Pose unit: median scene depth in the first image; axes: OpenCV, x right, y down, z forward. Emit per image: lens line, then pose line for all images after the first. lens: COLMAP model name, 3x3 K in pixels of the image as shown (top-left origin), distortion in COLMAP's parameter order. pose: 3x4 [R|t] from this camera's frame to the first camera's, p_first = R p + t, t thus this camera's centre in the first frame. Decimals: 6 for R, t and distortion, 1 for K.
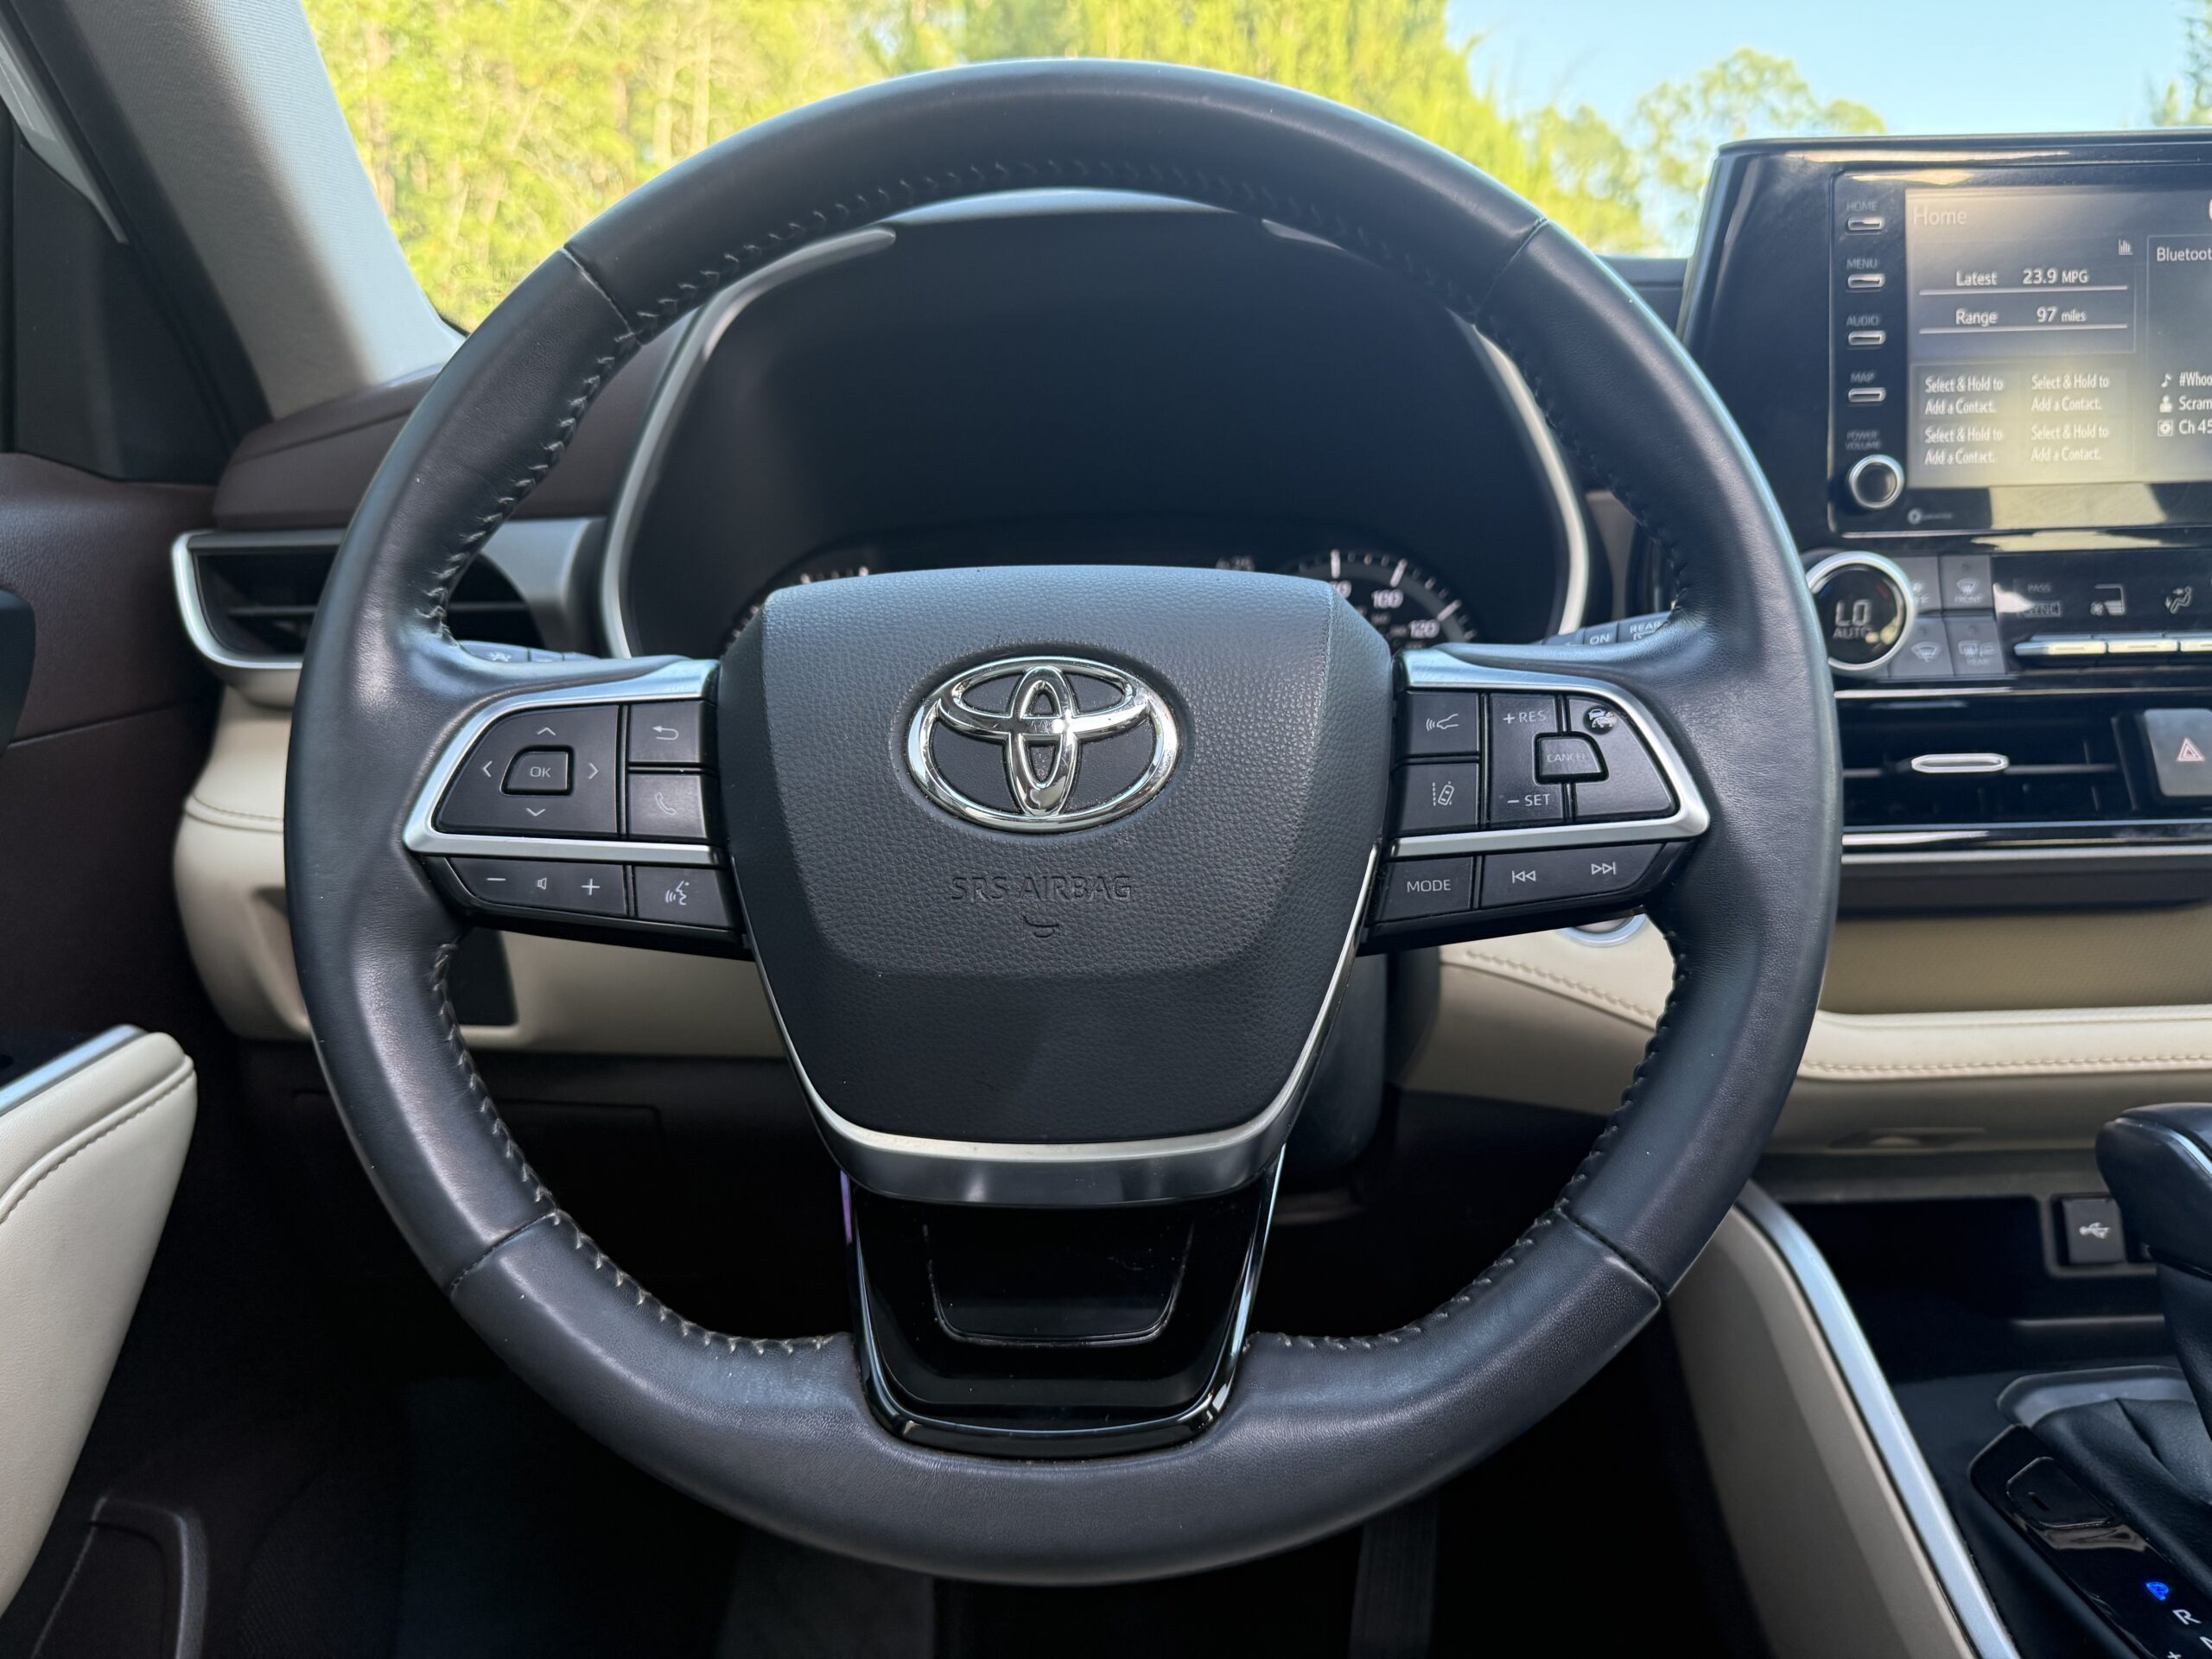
lens RADIAL K [[1595.8, 0, 1095.2], [0, 1595.8, 838.4], [0, 0, 1]] dist [0.003535, -0.026749]
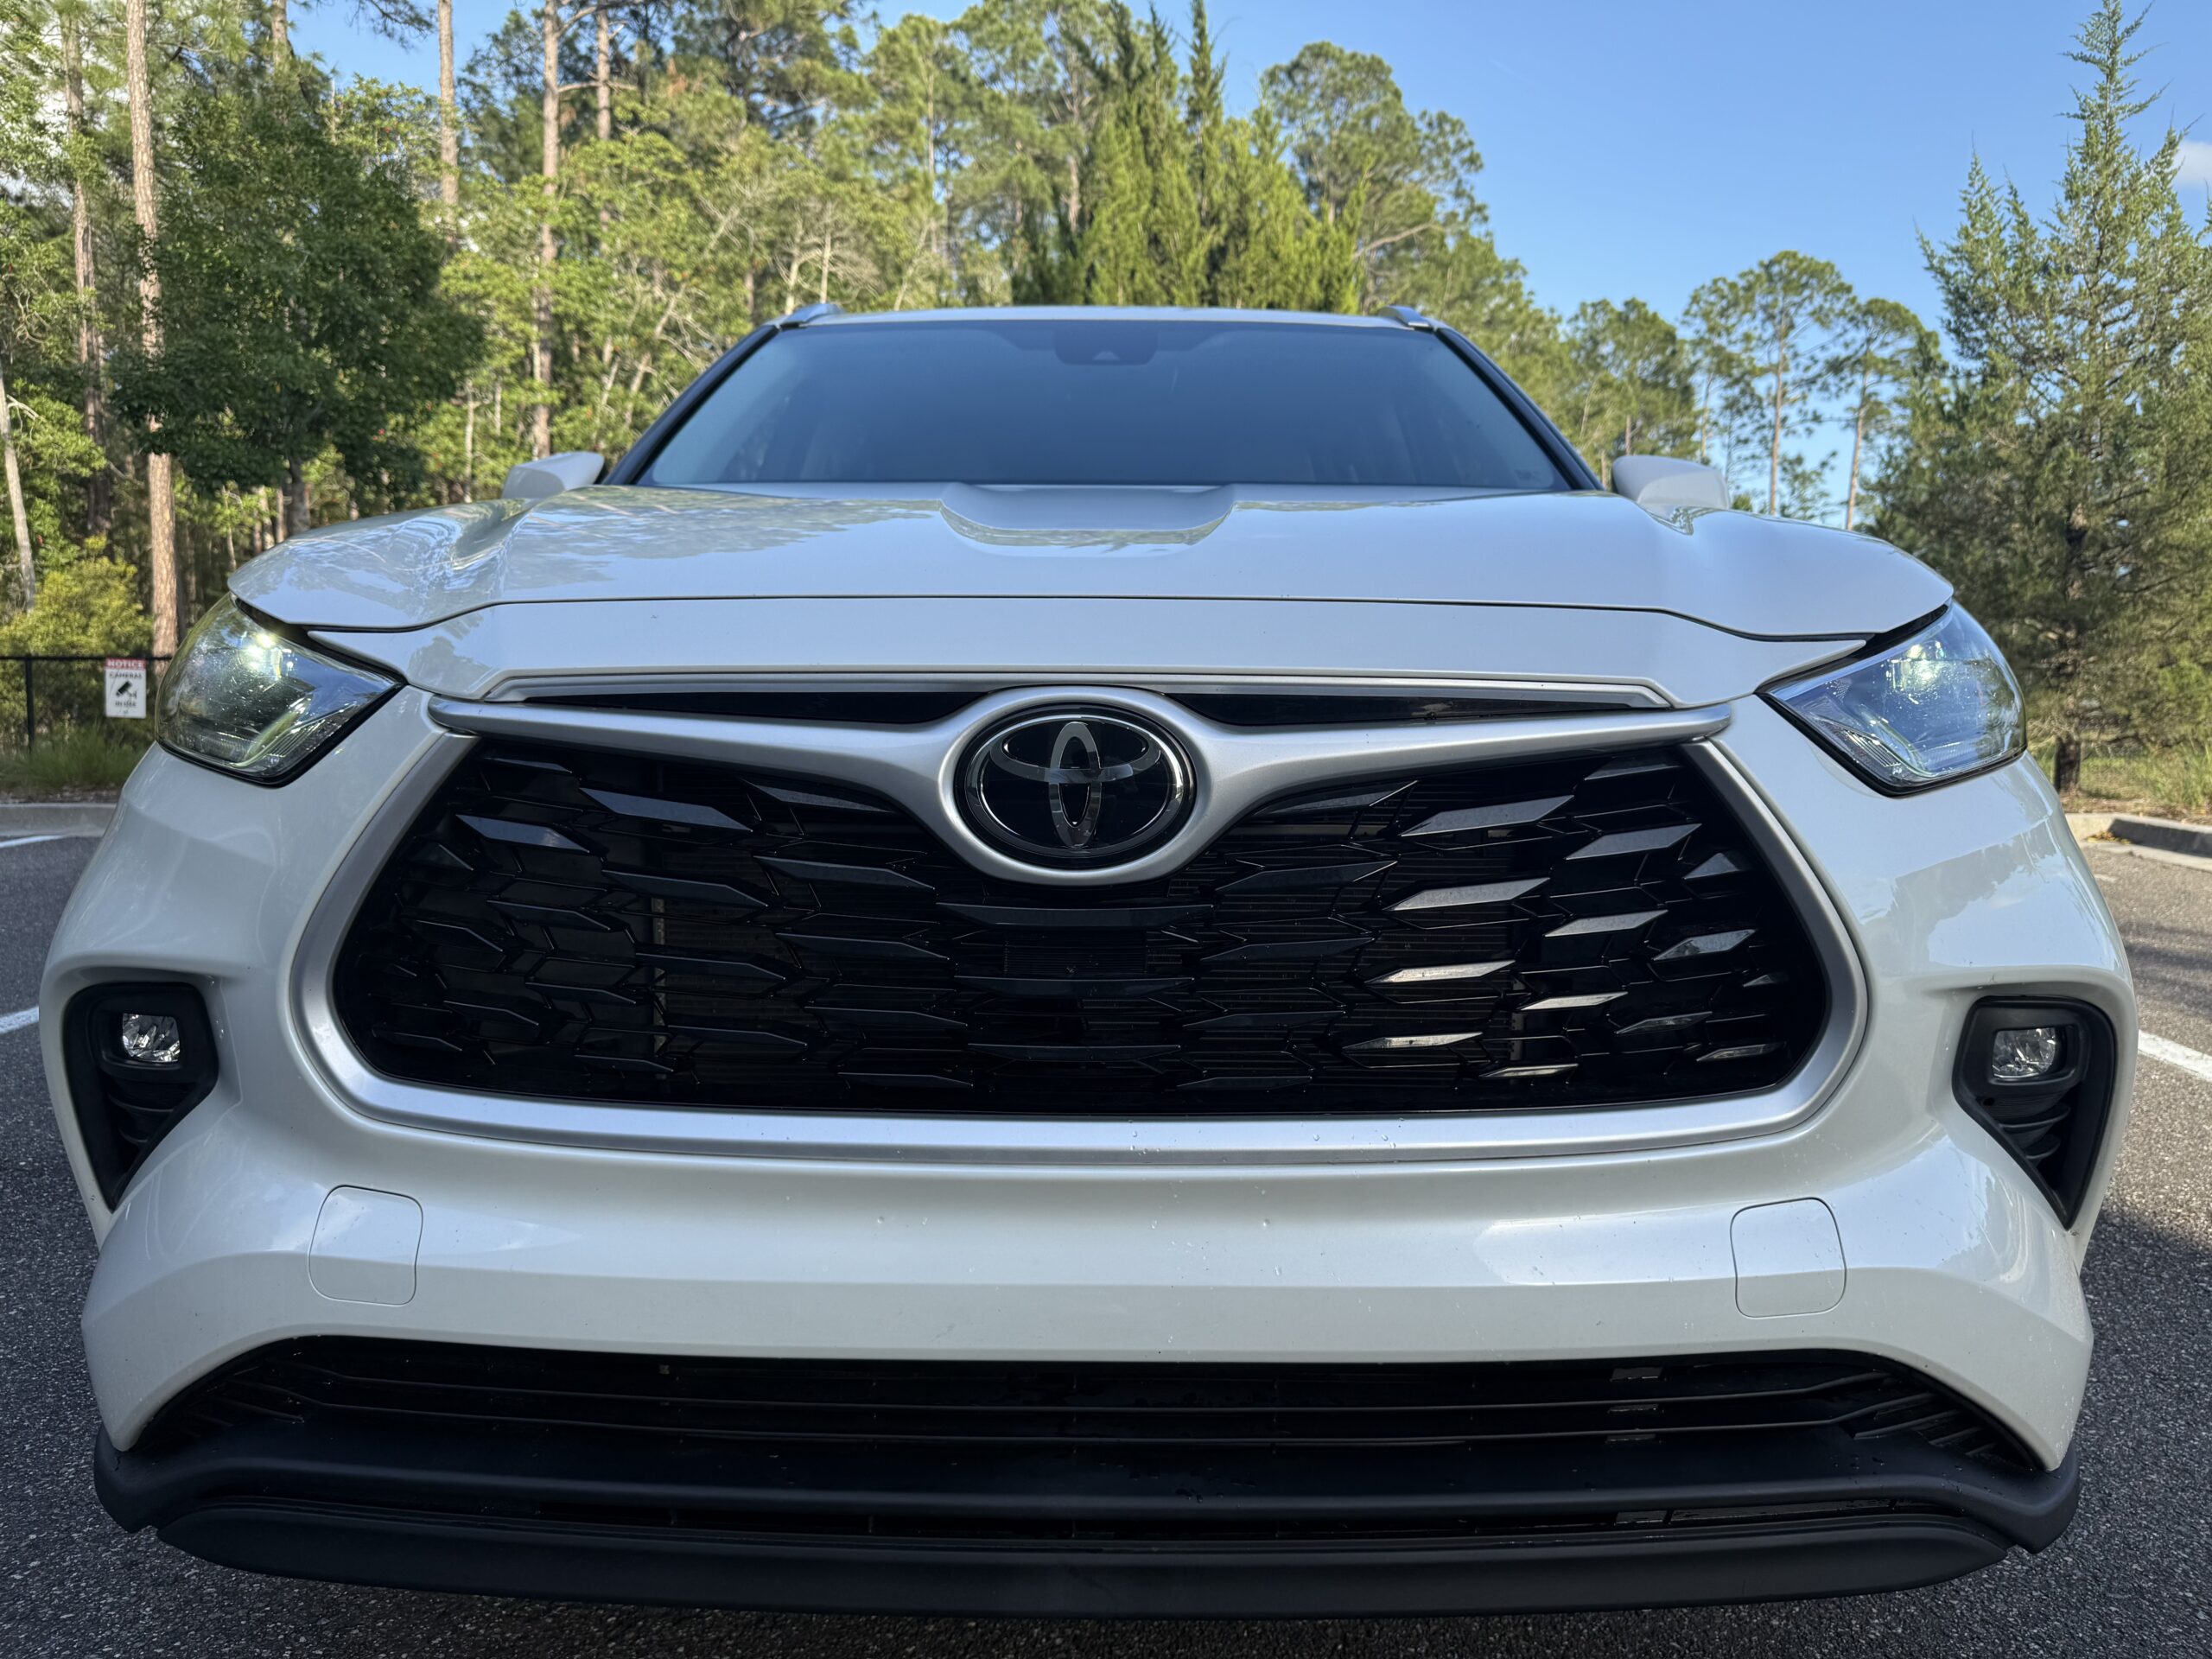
lens RADIAL K [[1553.9, 0, 1112.8], [0, 1553.9, 842.4], [0, 0, 1]] dist [0.103130, -0.160741]
pose [[0.998642, 0.035611, -0.038016, 0.908879], [-0.038829, 0.995403, -0.087549, 1.082154], [0.034724, 0.088907, 0.995435, -4.042298]]
